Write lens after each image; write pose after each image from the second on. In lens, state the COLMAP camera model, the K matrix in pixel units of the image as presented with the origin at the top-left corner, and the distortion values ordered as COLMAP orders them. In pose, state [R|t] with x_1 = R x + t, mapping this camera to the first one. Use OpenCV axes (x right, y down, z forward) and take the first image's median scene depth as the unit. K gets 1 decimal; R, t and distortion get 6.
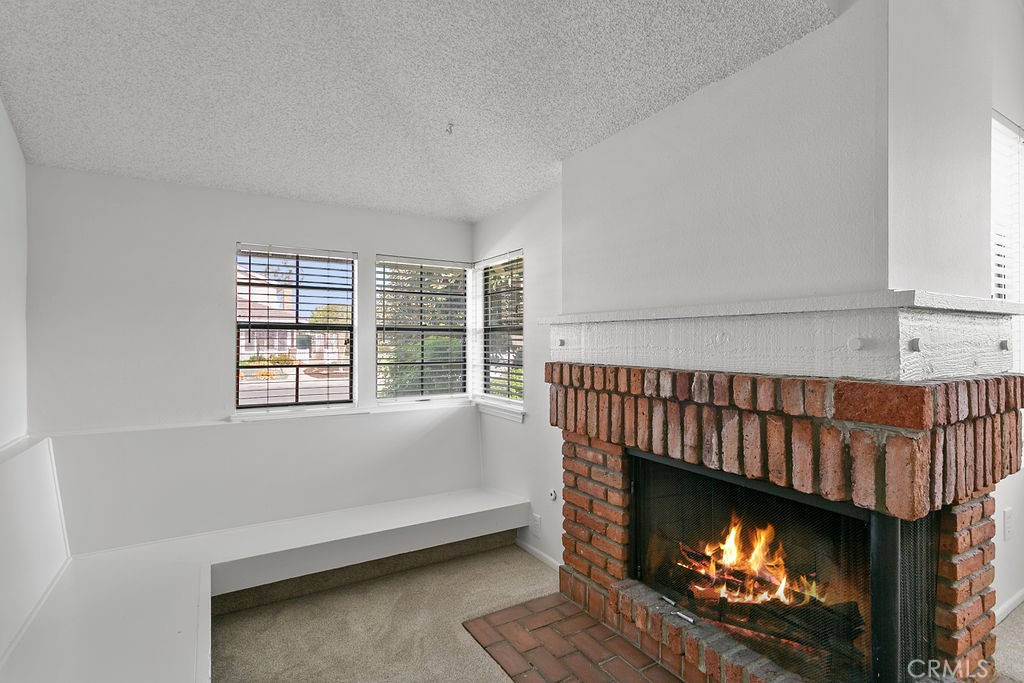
lens RADIAL K [[526.7, 0, 508.0], [0, 526.7, 342.2], [0, 0, 1]] dist [0.001984, -0.000183]
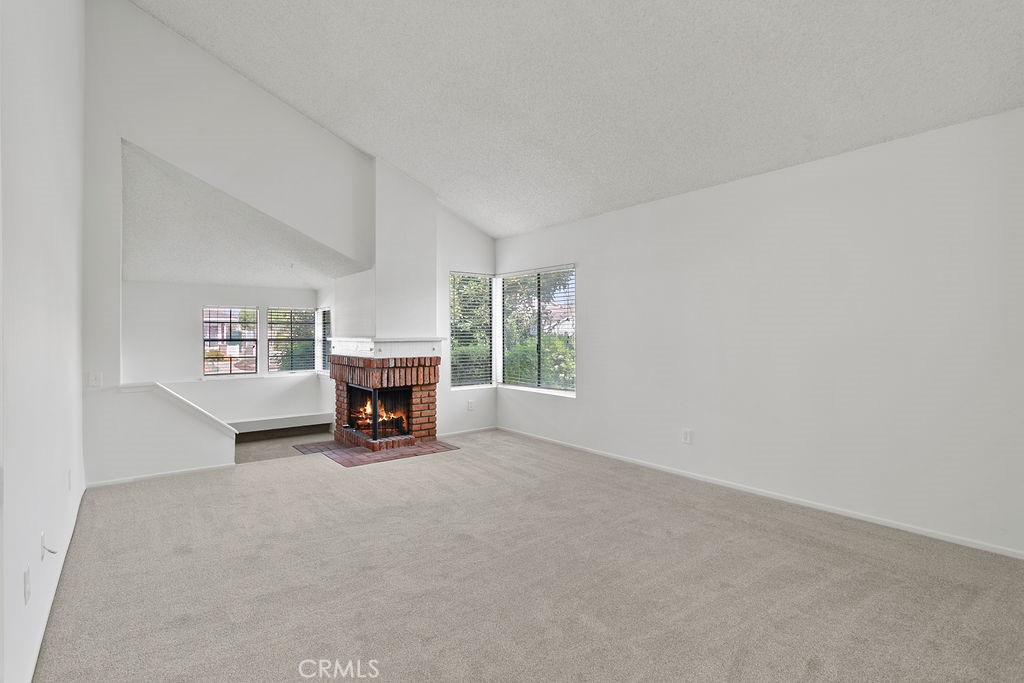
lens RADIAL K [[526.7, 0, 518.4], [0, 526.7, 340.4], [0, 0, 1]] dist [0.001984, -0.000183]
pose [[0.991440, -0.004702, 0.130481, 0.541790], [0.003541, 0.999952, 0.009131, -0.044267], [-0.130517, -0.008591, 0.991409, -1.440391]]
